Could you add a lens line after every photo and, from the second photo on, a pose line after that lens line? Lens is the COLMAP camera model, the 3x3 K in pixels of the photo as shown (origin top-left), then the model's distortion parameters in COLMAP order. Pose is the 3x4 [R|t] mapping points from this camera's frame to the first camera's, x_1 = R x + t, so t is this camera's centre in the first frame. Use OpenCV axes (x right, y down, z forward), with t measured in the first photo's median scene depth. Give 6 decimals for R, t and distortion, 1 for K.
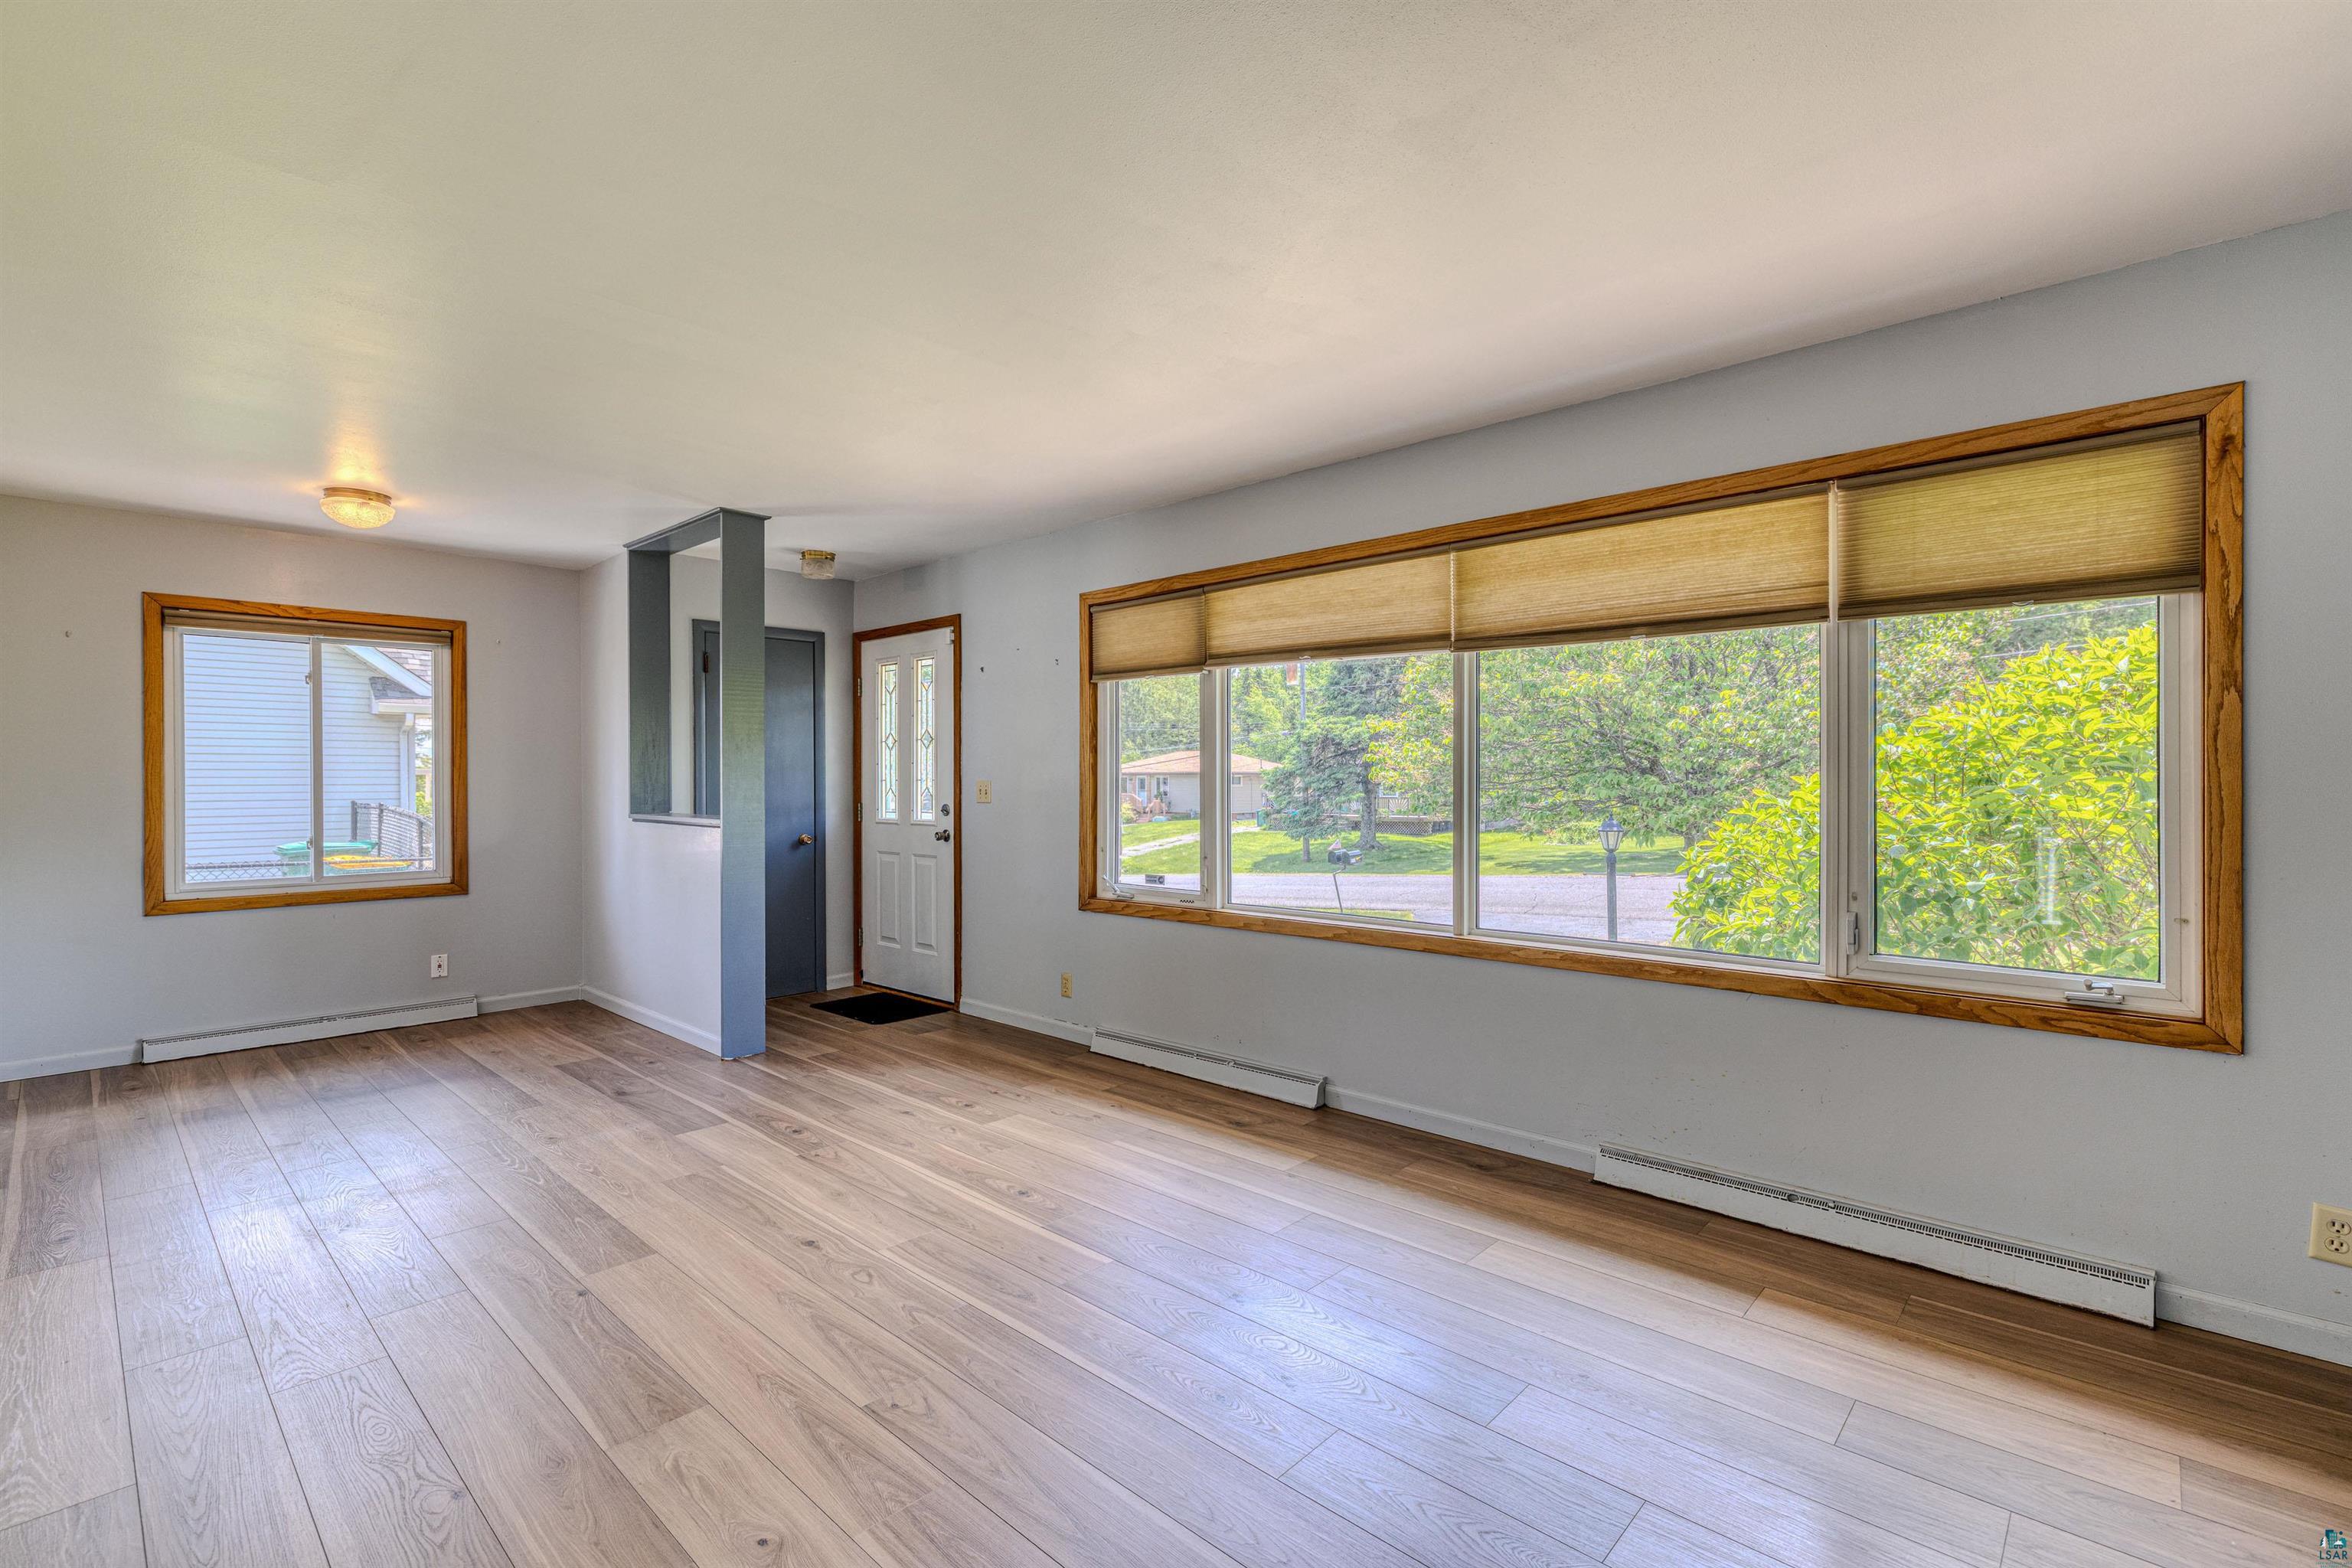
lens RADIAL K [[1020.2, 0, 1169.3], [0, 1020.2, 792.1], [0, 0, 1]] dist [-0.001633, 0.000696]
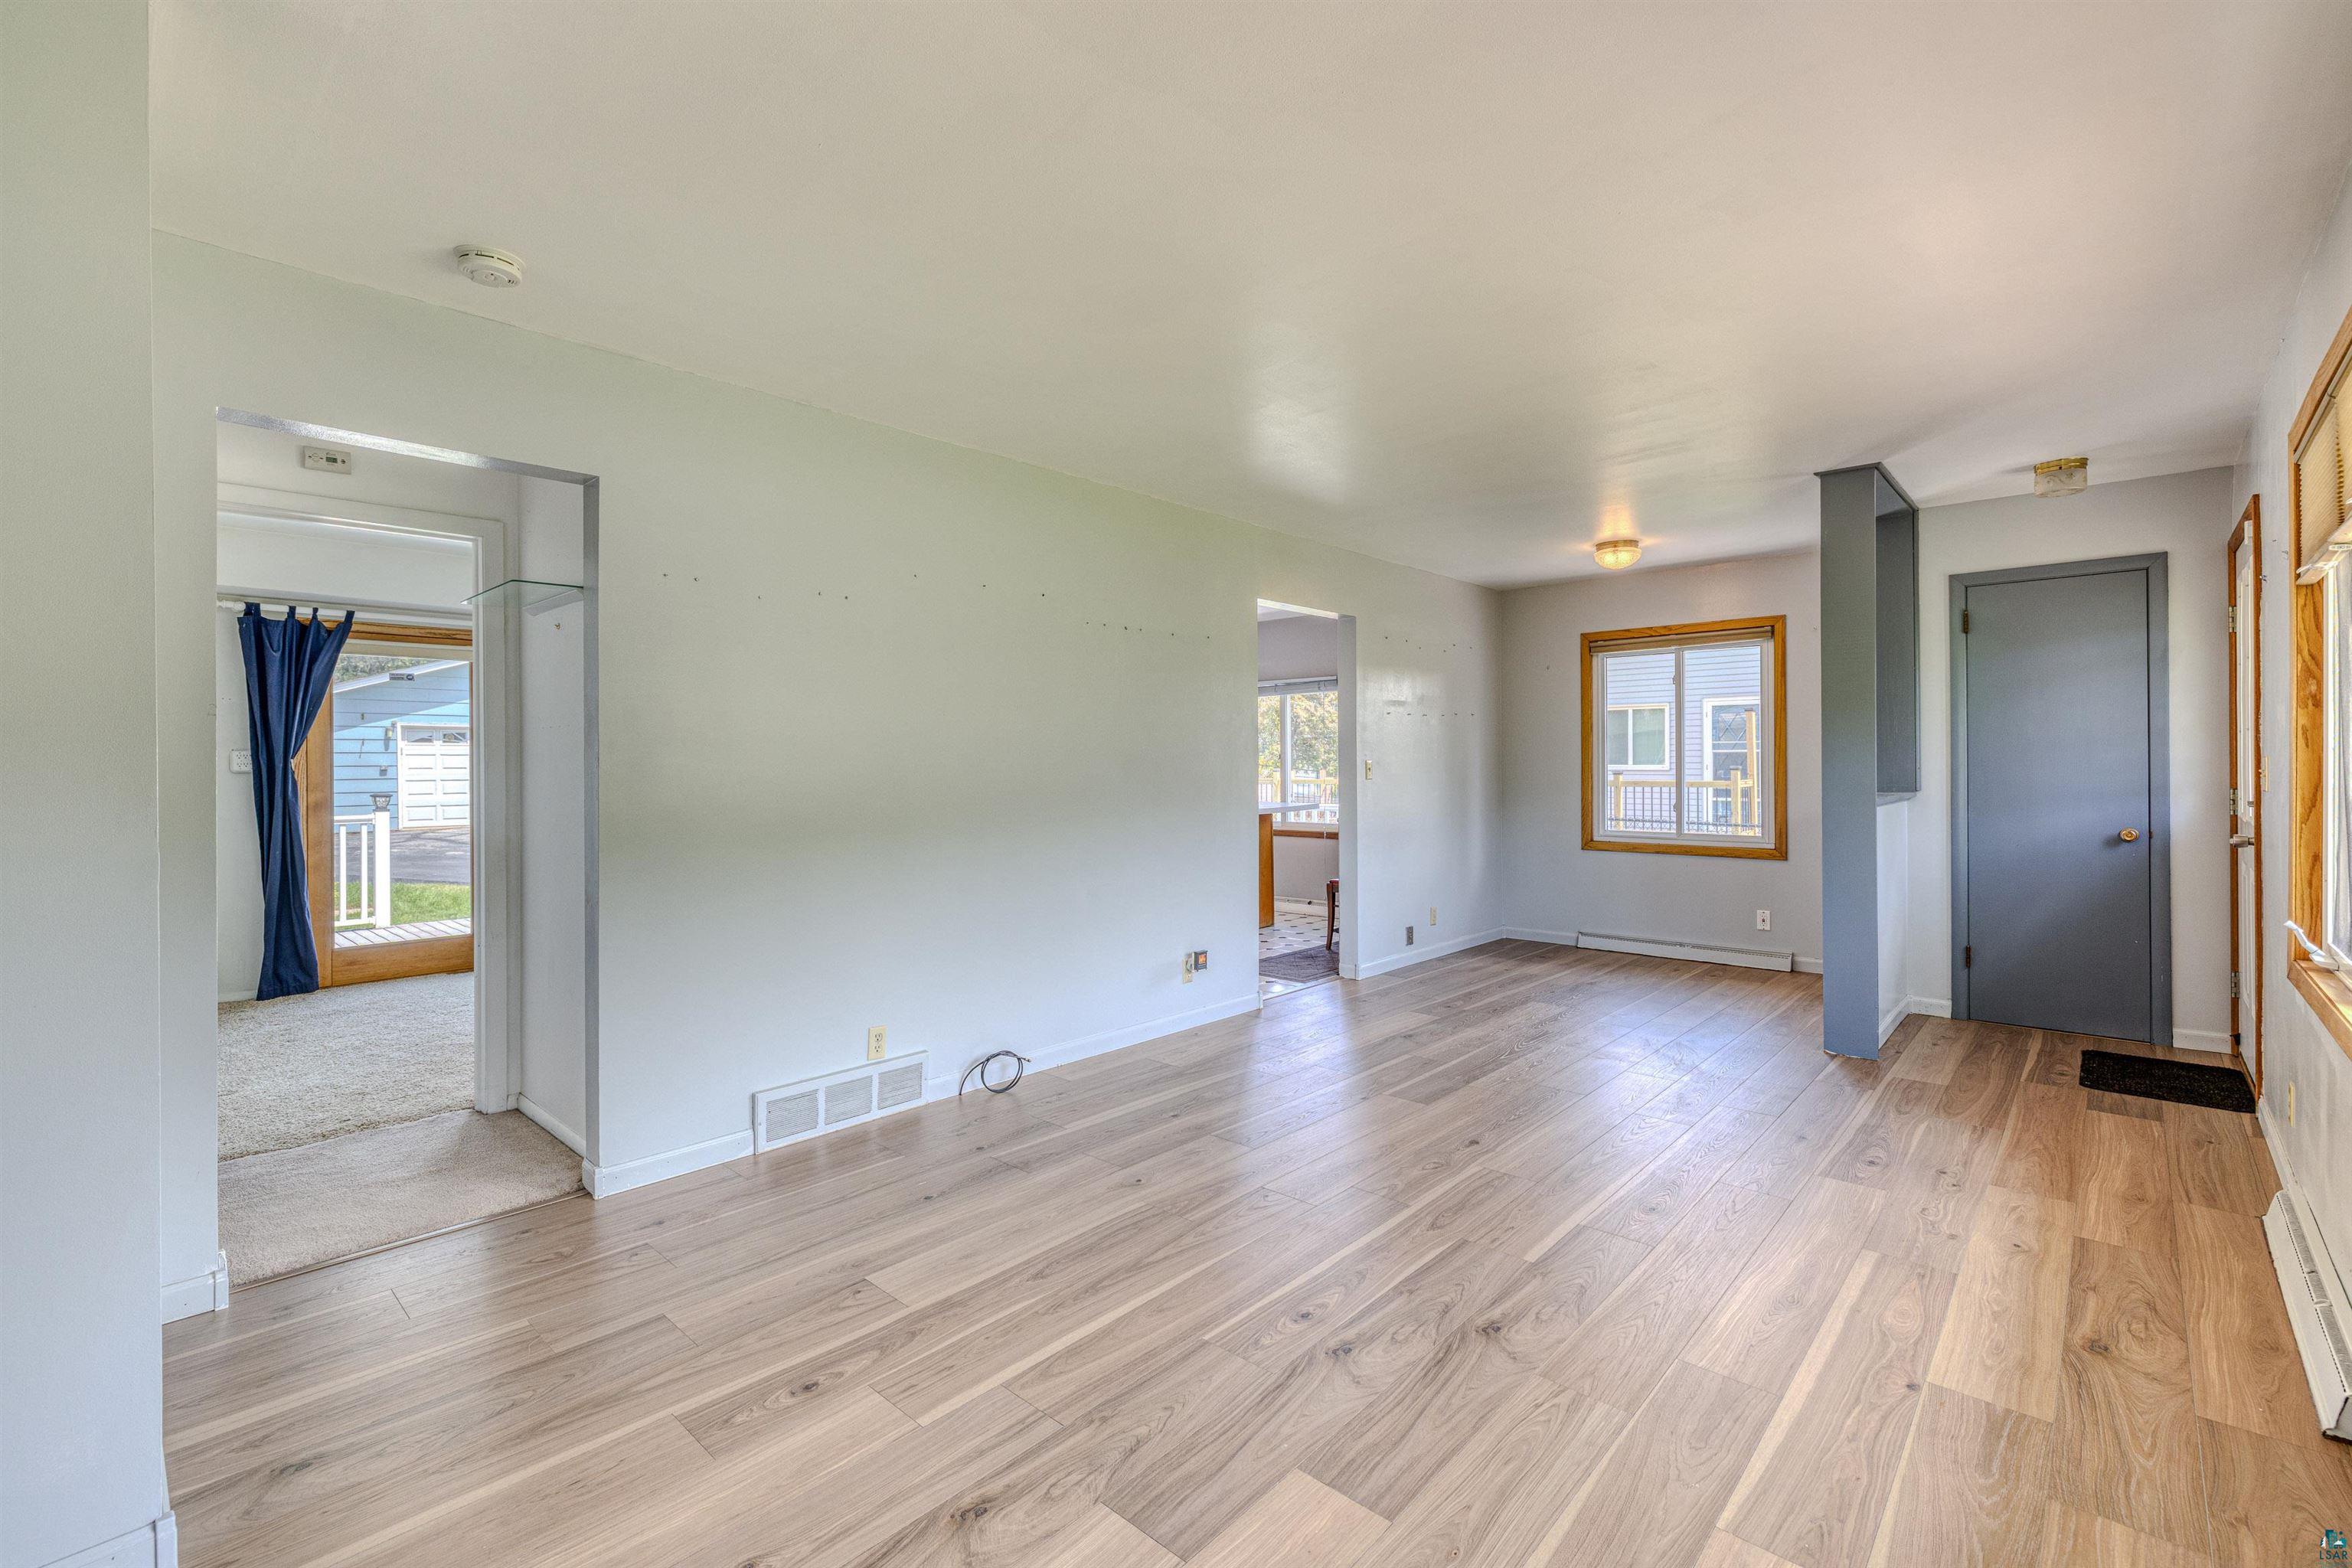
lens RADIAL K [[1063.6, 0, 1176.0], [0, 1063.6, 784.0], [0, 0, 1]] dist [0.000230, 0.000168]
pose [[0.007776, 0.021923, -0.999729, 0.540812], [-0.005062, 0.999748, 0.021884, -0.005912], [0.999957, 0.004890, 0.007885, 0.380609]]
